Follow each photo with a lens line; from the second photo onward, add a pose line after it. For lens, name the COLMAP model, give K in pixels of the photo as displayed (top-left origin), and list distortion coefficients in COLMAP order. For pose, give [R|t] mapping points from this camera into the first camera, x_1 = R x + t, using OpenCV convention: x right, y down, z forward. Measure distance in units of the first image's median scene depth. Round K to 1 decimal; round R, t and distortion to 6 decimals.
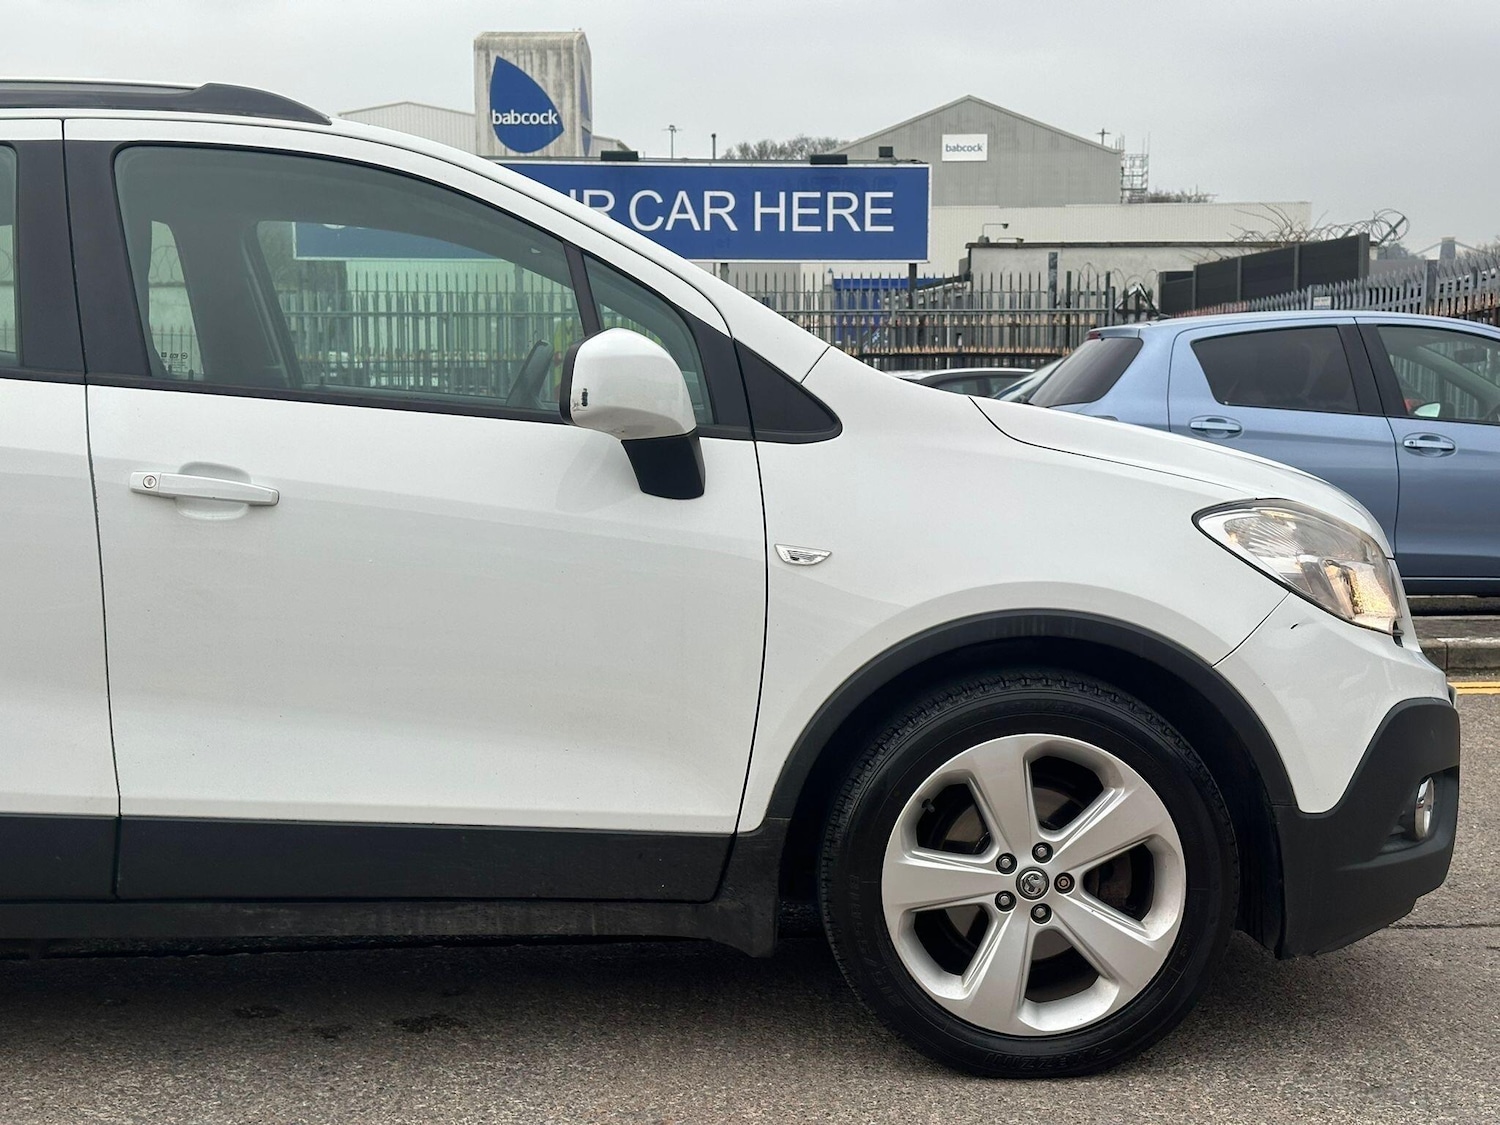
lens RADIAL K [[2097.4, 0, 759.3], [0, 2097.4, 568.6], [0, 0, 1]] dist [0.187366, -0.325549]
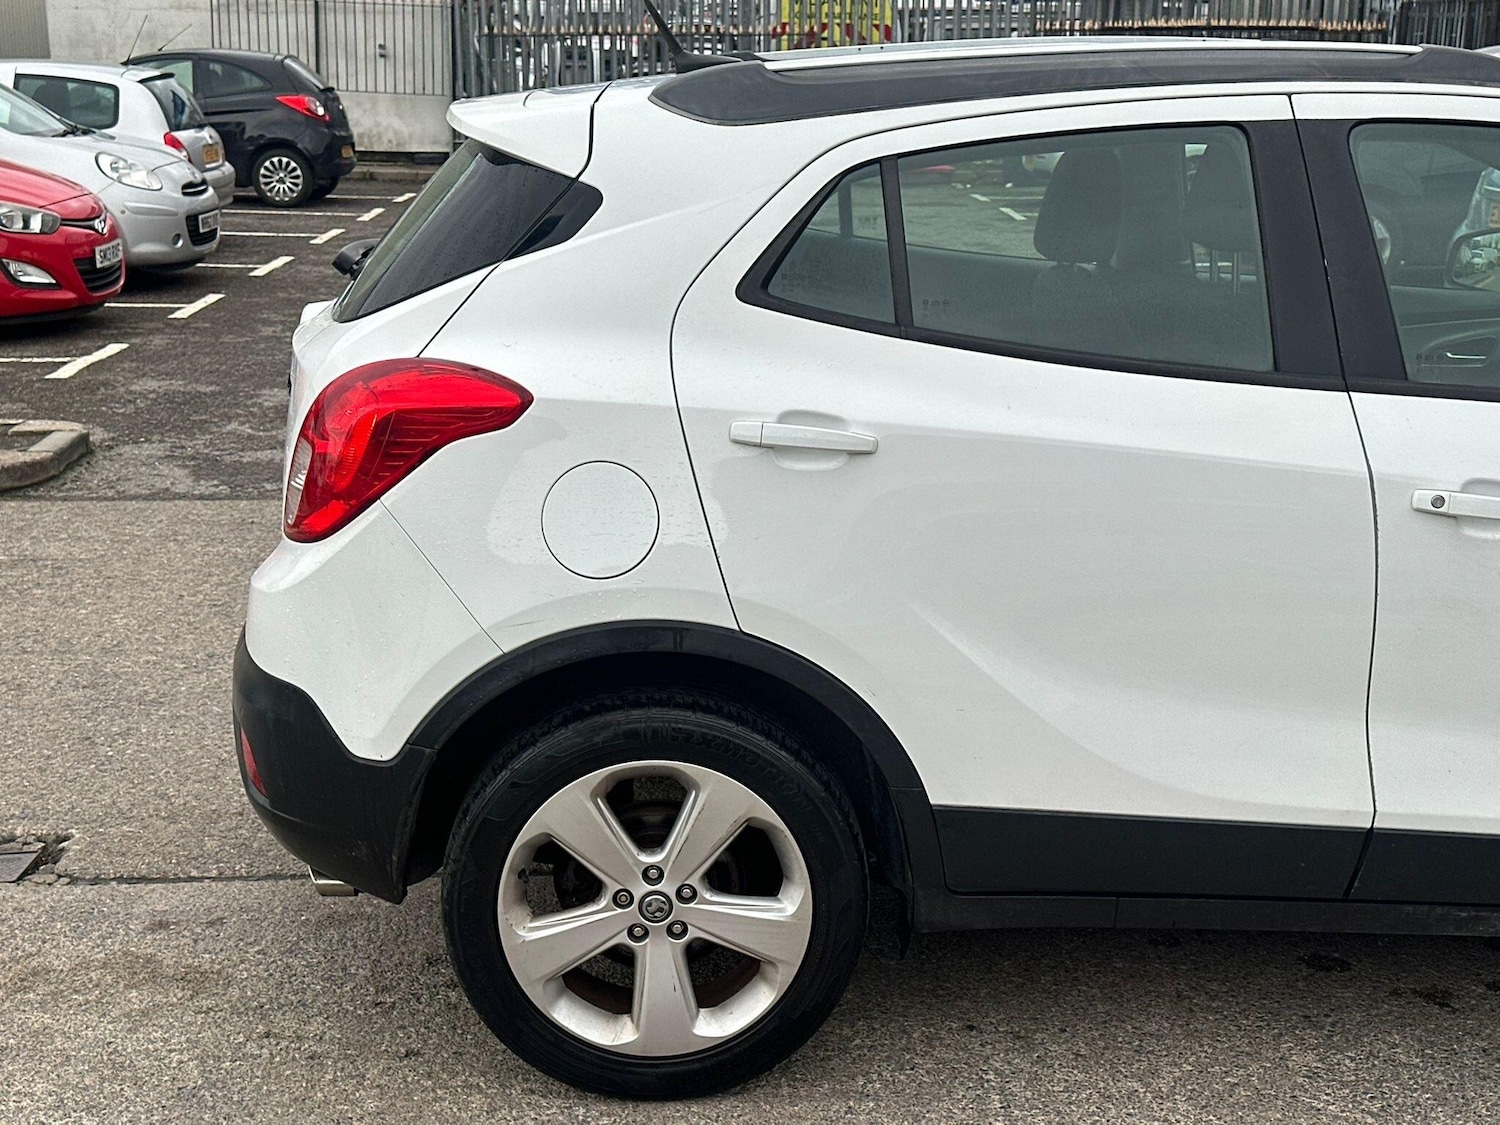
lens RADIAL K [[2097.4, 0, 759.3], [0, 2097.4, 568.6], [0, 0, 1]] dist [0.187366, -0.325549]
pose [[0.998766, 0.018065, -0.046258, -0.496642], [-0.010196, 0.986238, 0.165018, -0.151453], [0.048602, -0.164343, 0.985205, 0.022714]]
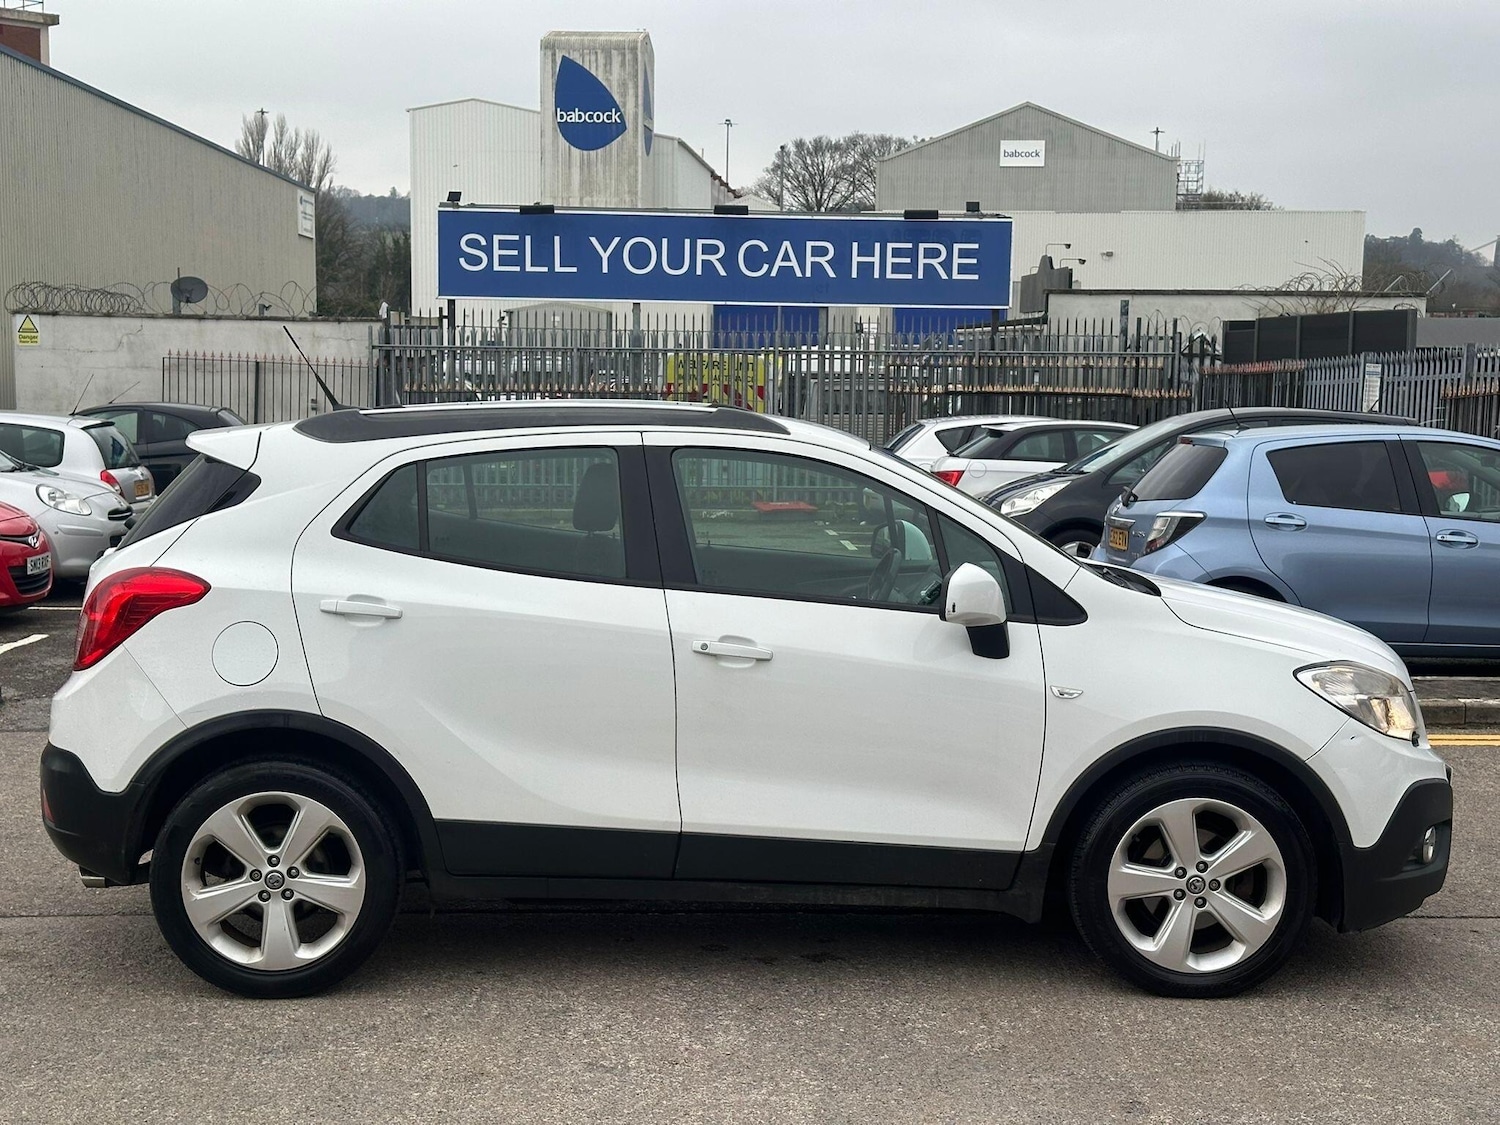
lens RADIAL K [[2056.9, 0, 752.7], [0, 2056.9, 573.9], [0, 0, 1]] dist [0.197734, -0.372202]
pose [[0.999452, 0.017949, -0.027820, -0.179412], [-0.017780, 0.999822, 0.006295, -0.102918], [0.027928, -0.005797, 0.999593, -0.667436]]
